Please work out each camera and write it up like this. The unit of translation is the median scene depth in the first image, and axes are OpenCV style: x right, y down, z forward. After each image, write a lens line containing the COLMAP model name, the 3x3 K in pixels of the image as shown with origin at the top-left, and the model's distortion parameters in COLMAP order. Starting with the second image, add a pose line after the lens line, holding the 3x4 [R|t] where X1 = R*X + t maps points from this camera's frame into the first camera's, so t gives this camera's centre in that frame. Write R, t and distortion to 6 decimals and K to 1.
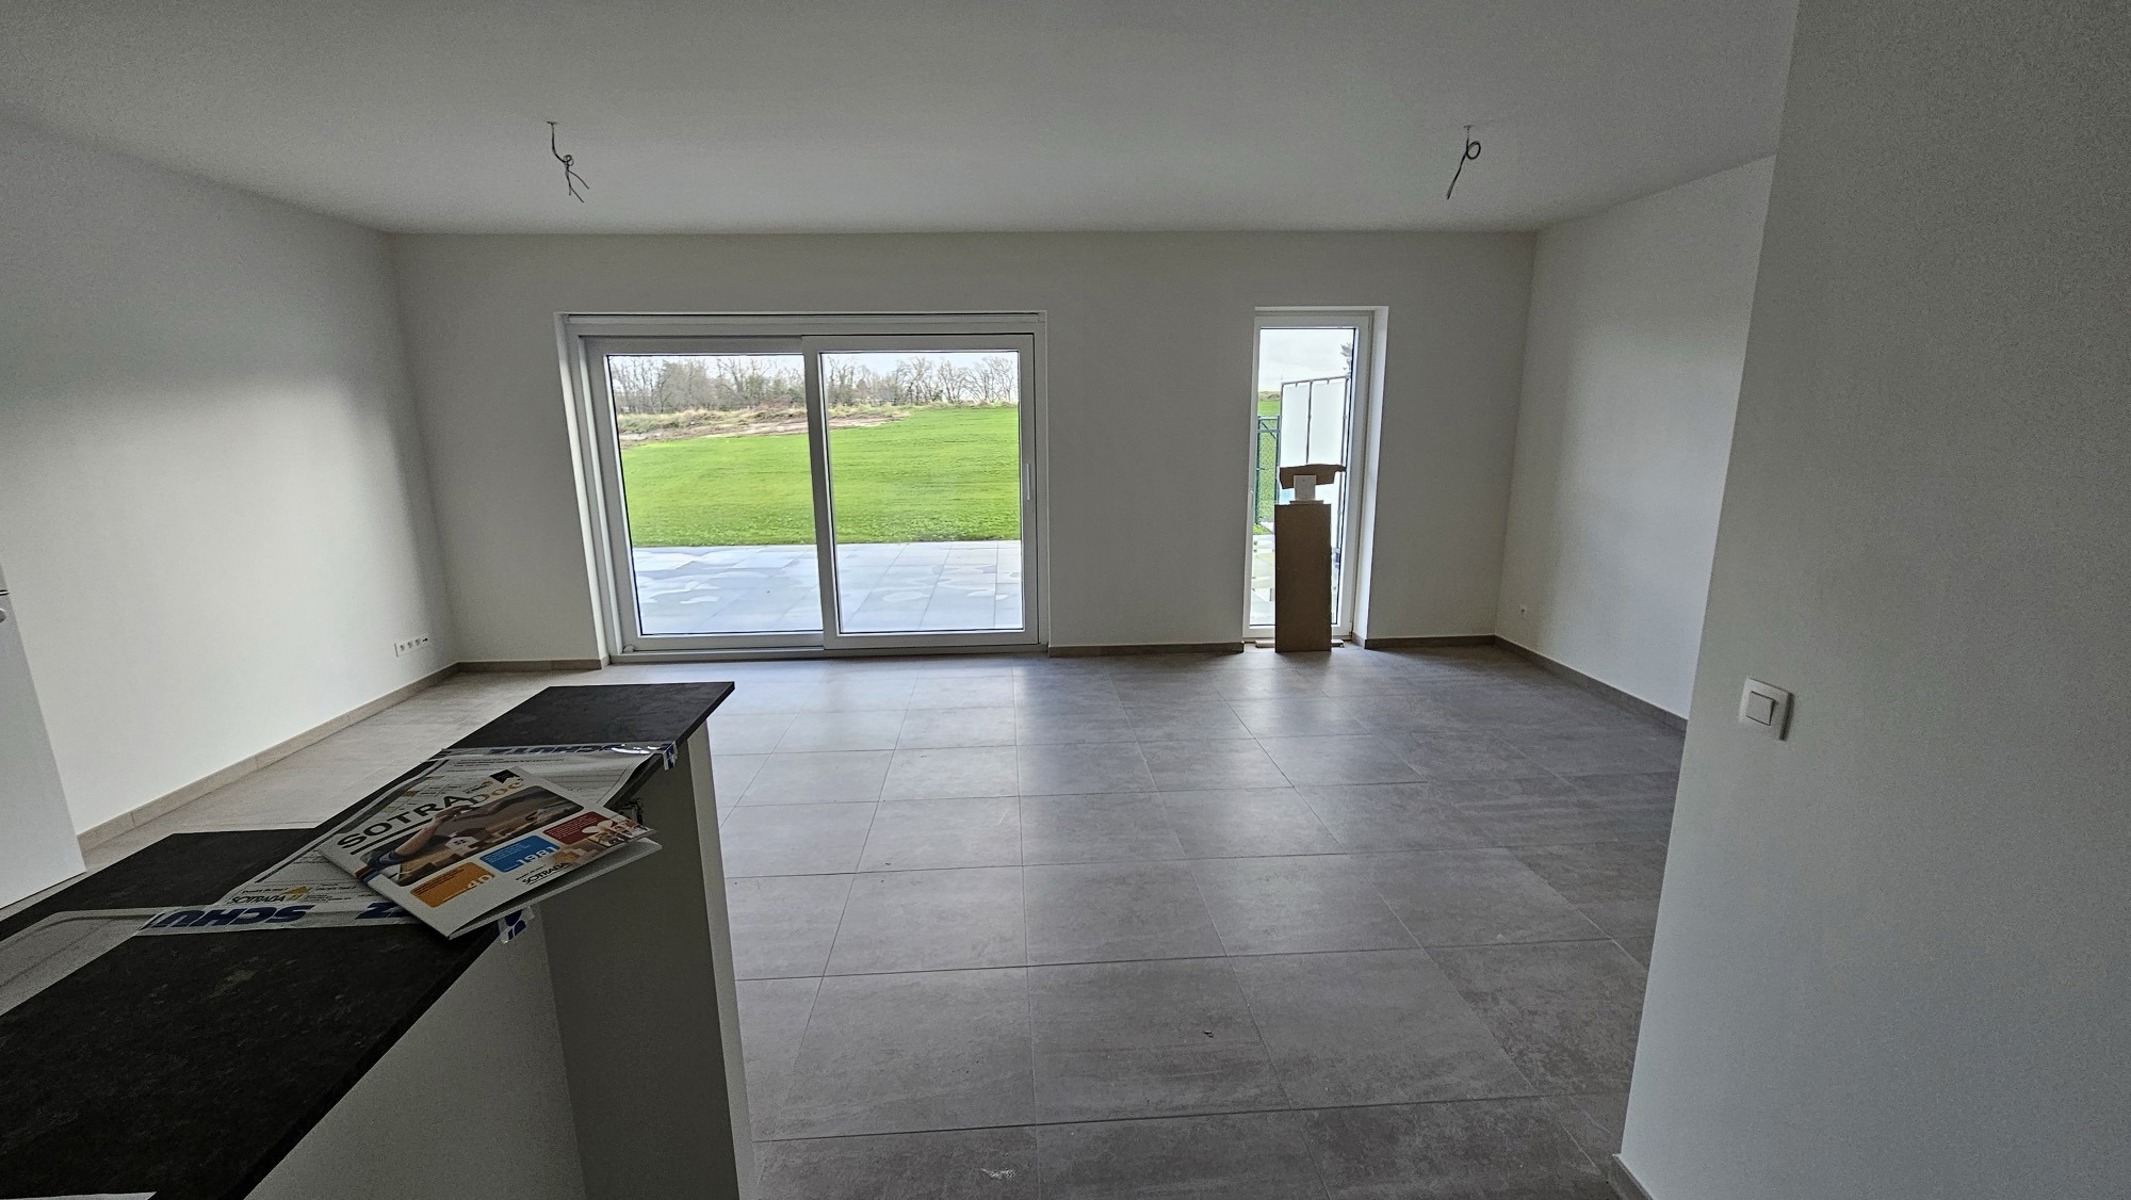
lens RADIAL K [[879.3, 0, 1054.4], [0, 879.3, 612.1], [0, 0, 1]] dist [0.008026, 0.000511]
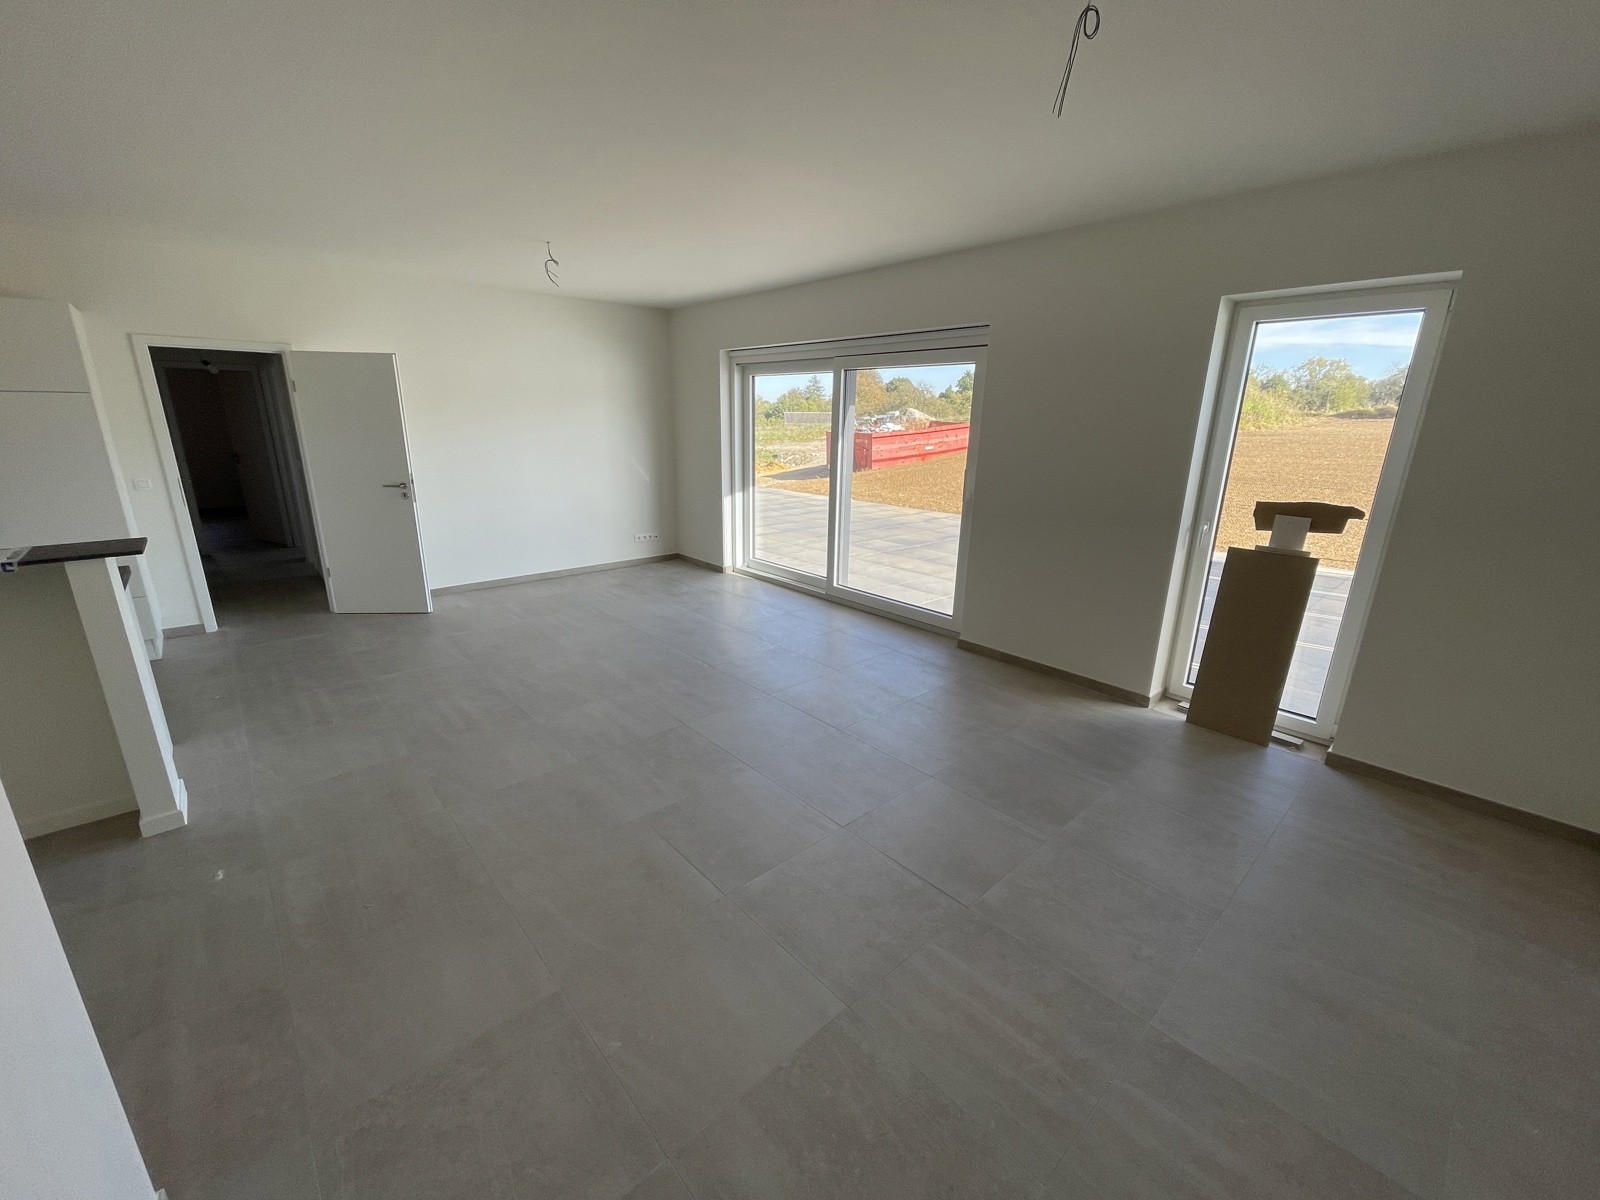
lens RADIAL K [[646.6, 0, 797.9], [0, 646.6, 601.7], [0, 0, 1]] dist [-0.002507, 0.000276]
pose [[0.624671, 0.237832, -0.743789, 0.462010], [-0.193330, 0.969941, 0.147777, -0.085982], [0.756578, 0.051484, 0.651874, 0.327399]]
